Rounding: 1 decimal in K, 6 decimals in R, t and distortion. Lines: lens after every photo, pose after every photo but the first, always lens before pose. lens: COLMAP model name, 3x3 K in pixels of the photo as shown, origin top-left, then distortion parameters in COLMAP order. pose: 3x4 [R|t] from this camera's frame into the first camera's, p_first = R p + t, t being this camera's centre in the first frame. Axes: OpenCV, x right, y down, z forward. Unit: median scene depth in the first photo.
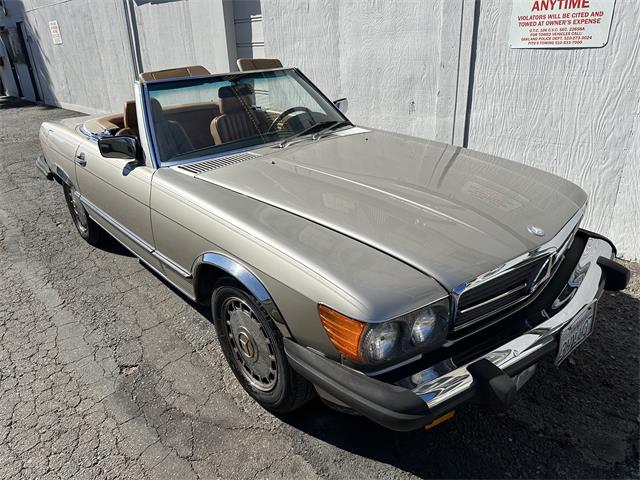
lens RADIAL K [[457.6, 0, 315.5], [0, 457.6, 241.1], [0, 0, 1]] dist [0.048394, -0.065721]
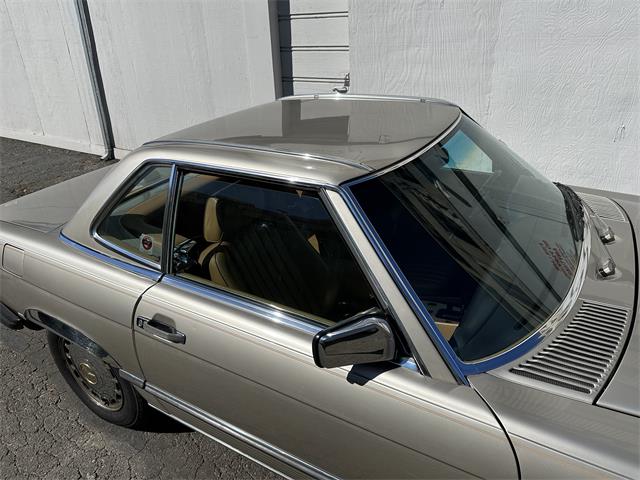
lens RADIAL K [[457.6, 0, 318.1], [0, 457.6, 228.4], [0, 0, 1]] dist [0.048394, -0.065721]
pose [[0.965593, -0.111510, 0.234936, -0.639551], [0.111011, 0.993700, 0.015392, -0.270408], [-0.235172, 0.011218, 0.971889, 0.500941]]
